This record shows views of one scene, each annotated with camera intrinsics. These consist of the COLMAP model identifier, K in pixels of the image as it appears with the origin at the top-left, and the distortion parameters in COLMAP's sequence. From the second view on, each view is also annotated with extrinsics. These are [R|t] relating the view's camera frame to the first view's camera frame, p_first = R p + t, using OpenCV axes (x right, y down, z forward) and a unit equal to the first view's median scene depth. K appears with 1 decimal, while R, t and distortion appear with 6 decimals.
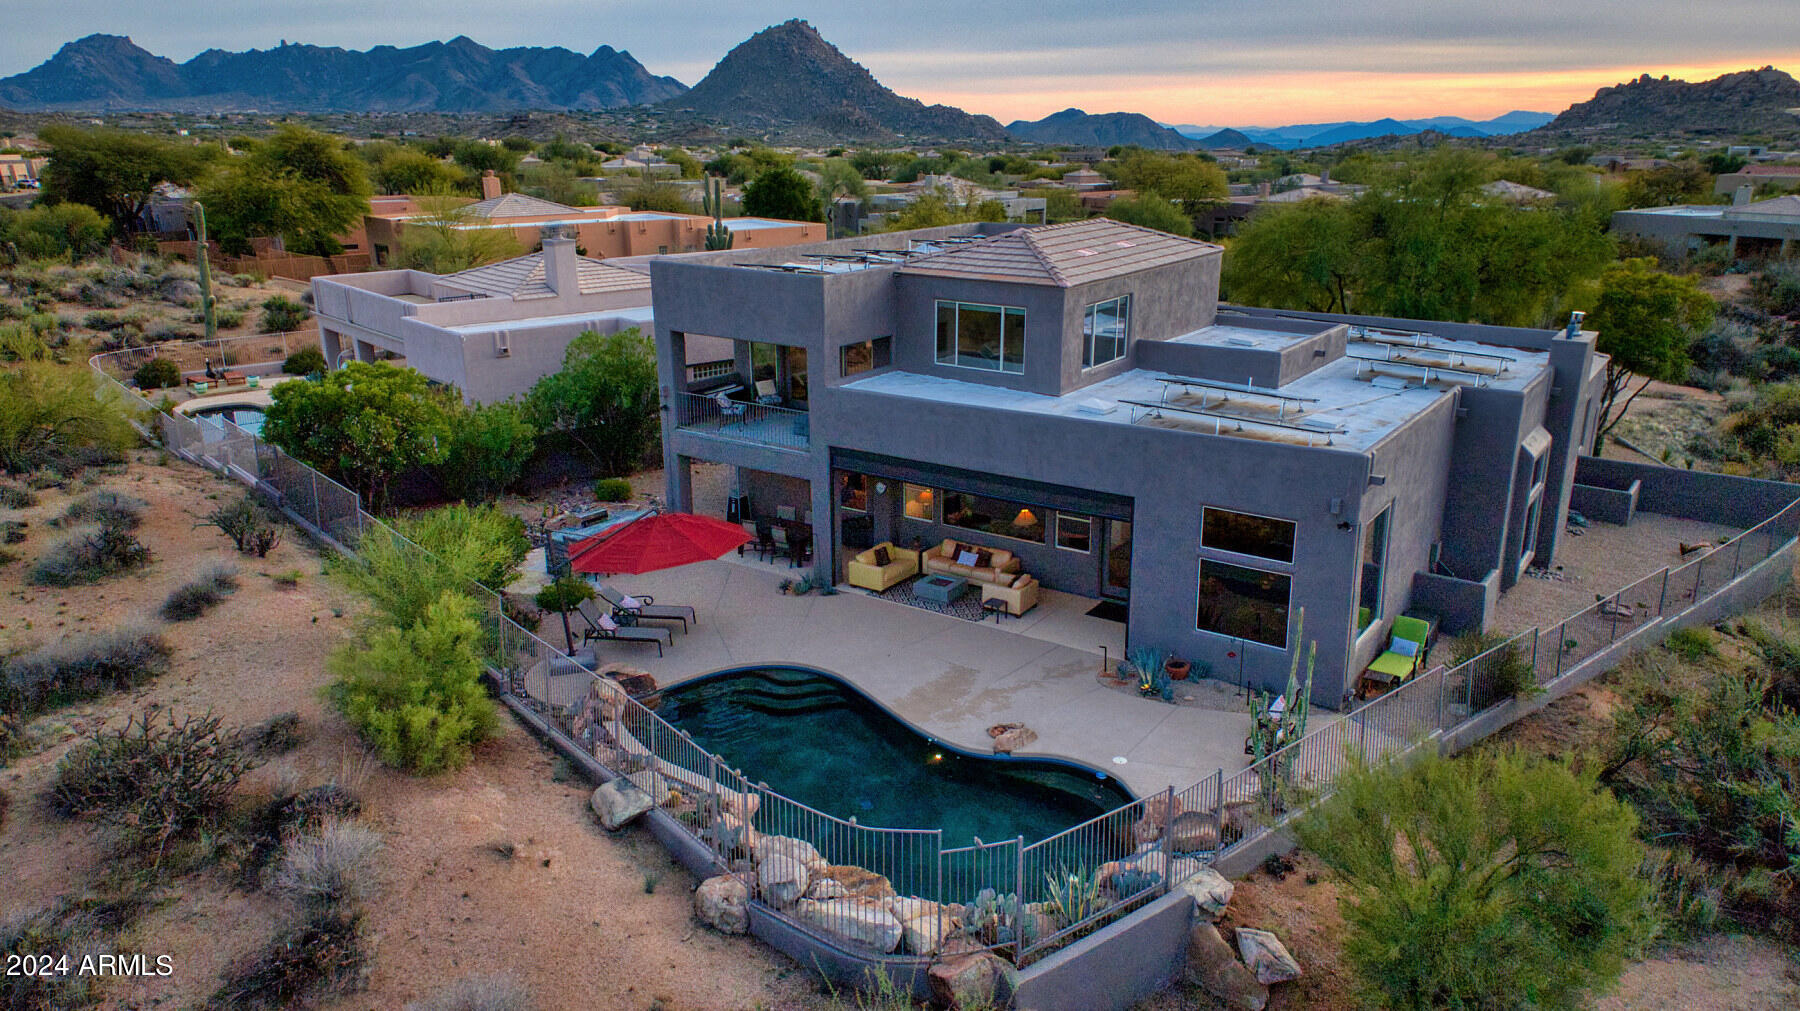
lens RADIAL K [[1267.0, 0, 895.5], [0, 1267.0, 562.1], [0, 0, 1]] dist [-0.003072, 0.002144]
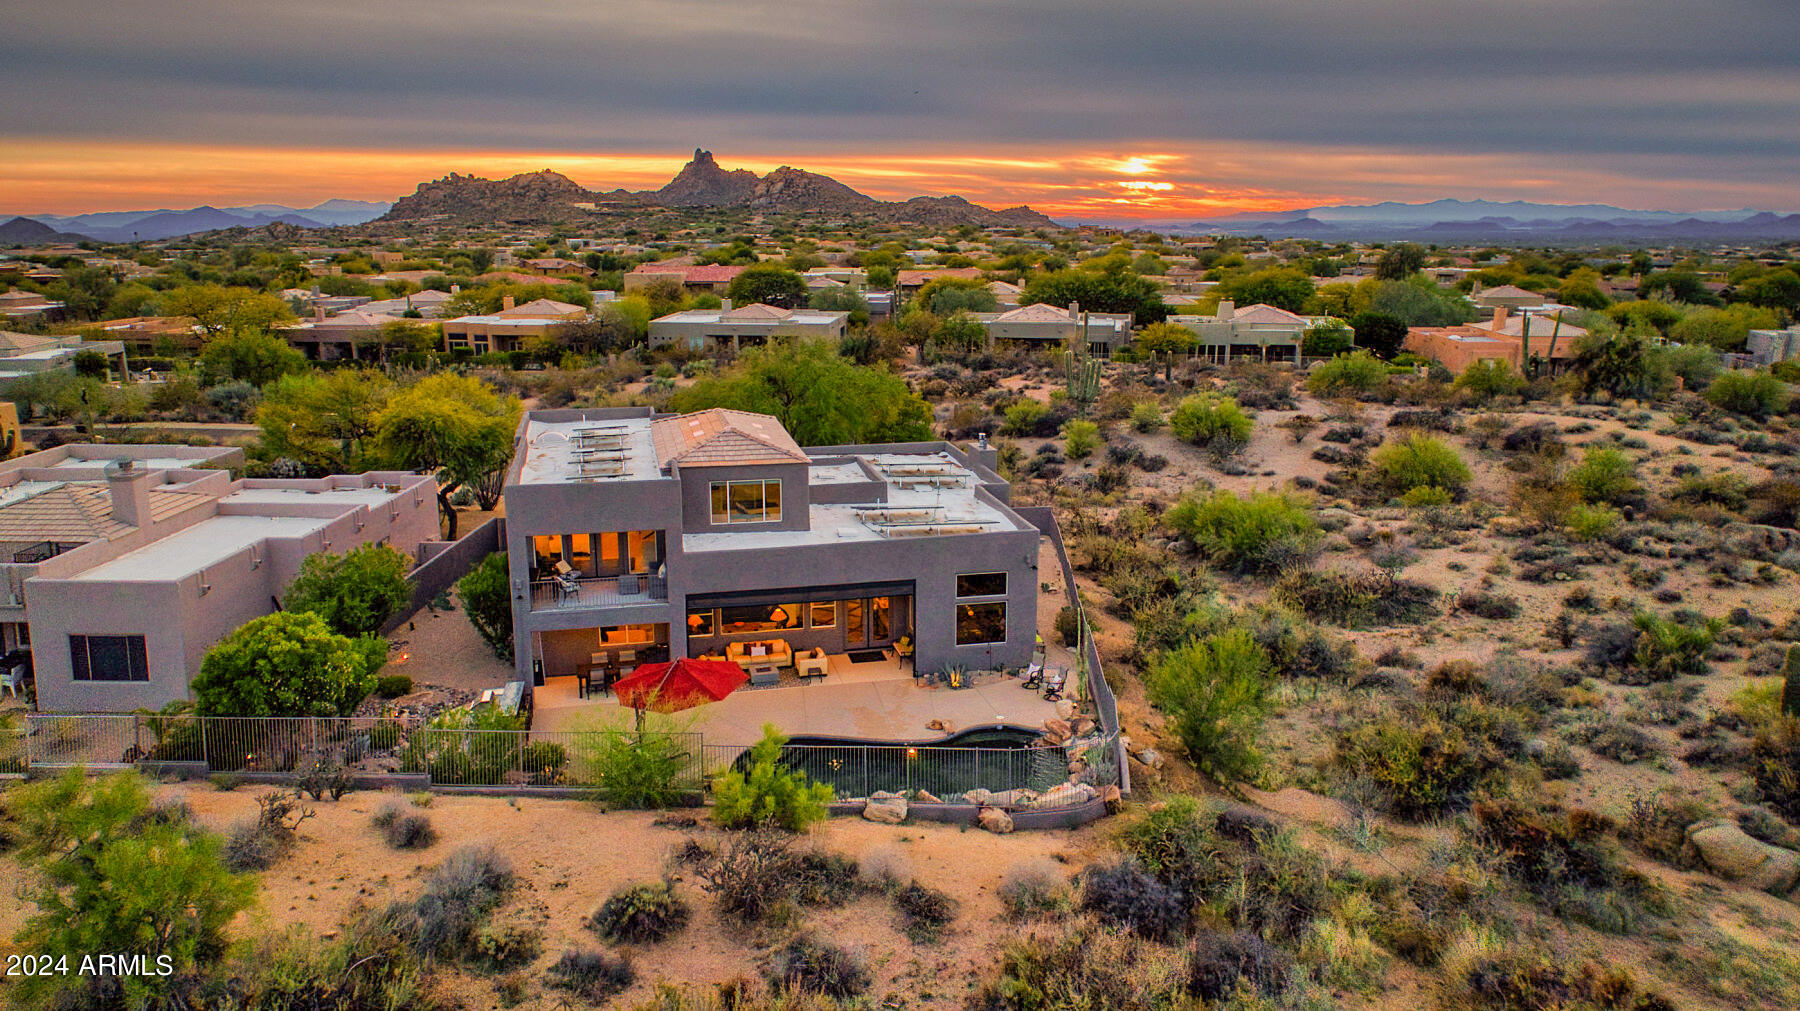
lens RADIAL K [[1268.4, 0, 900.0], [0, 1268.4, 505.5], [0, 0, 1]] dist [-0.002665, -0.000999]
pose [[0.668141, -0.165170, 0.725470, -0.846056], [0.241079, 0.970505, -0.001069, -0.122007], [-0.703895, 0.175610, 0.688253, -0.137109]]
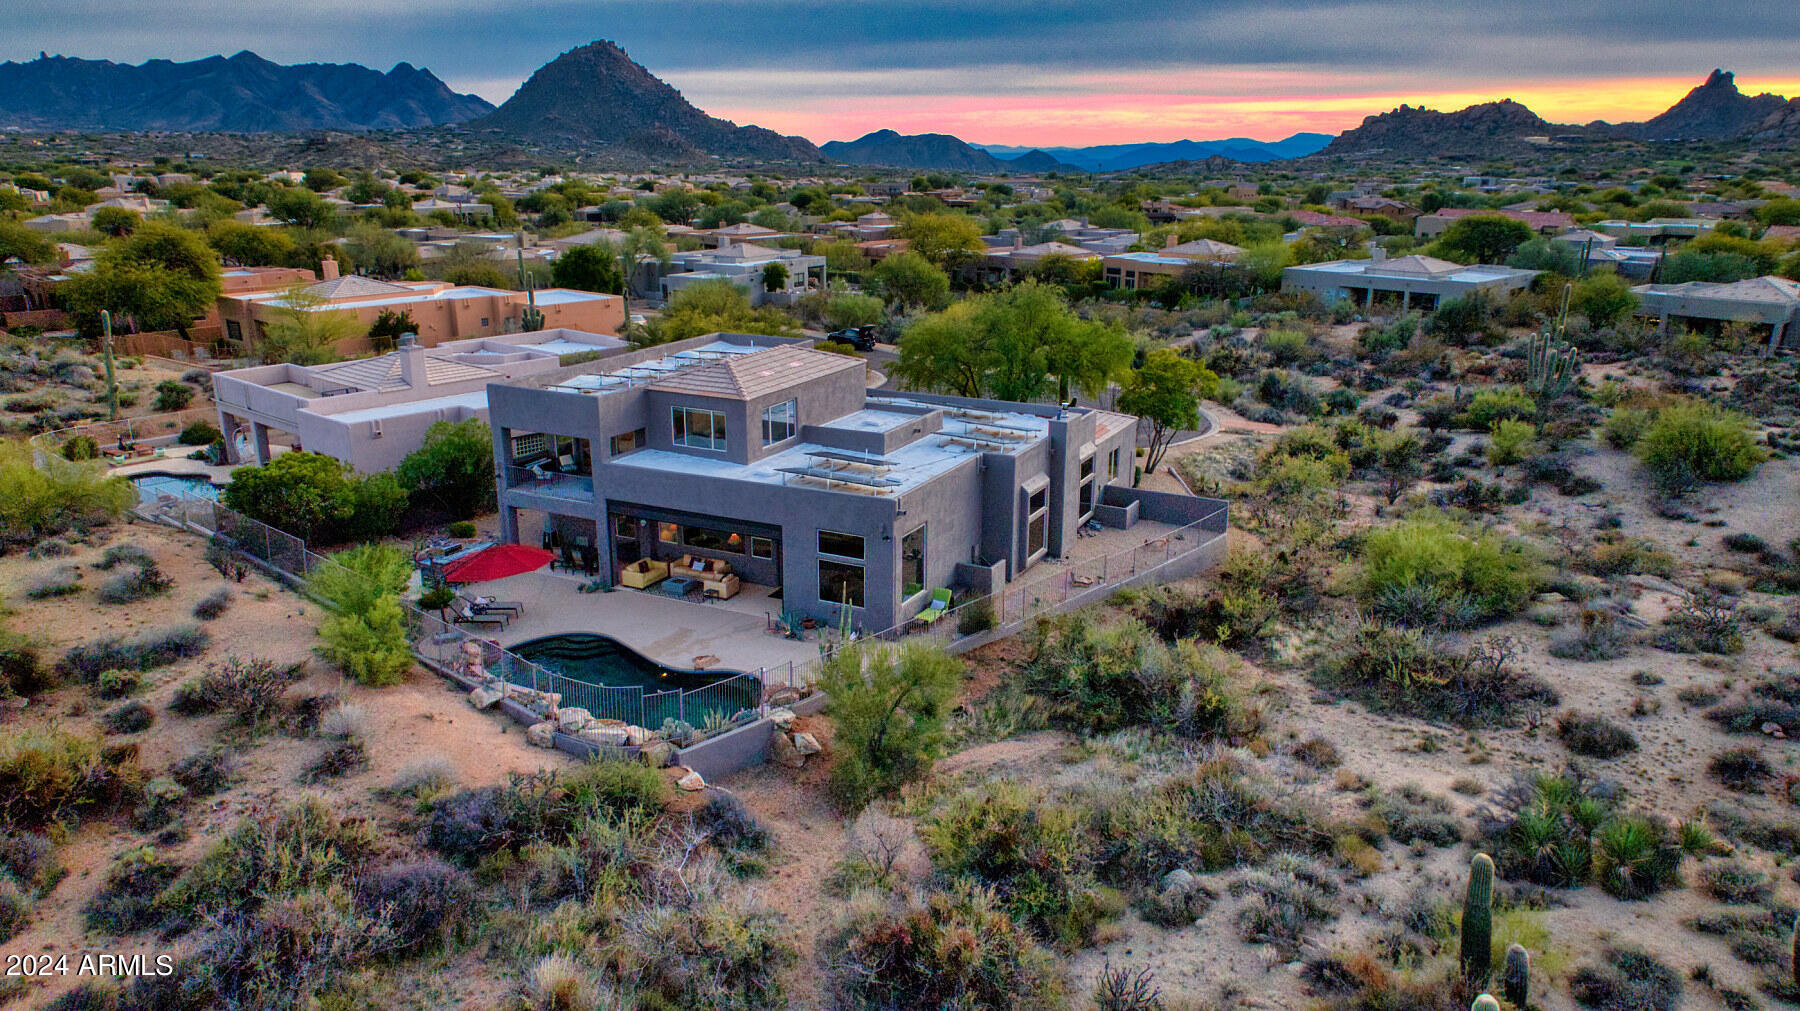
lens RADIAL K [[1277.1, 0, 900.0], [0, 1277.1, 505.5], [0, 0, 1]] dist [0.006538, -0.002292]
pose [[0.990048, -0.032907, 0.136825, 0.090725], [0.040686, 0.997687, -0.054448, 0.019129], [-0.134717, 0.059473, 0.989098, -0.622986]]
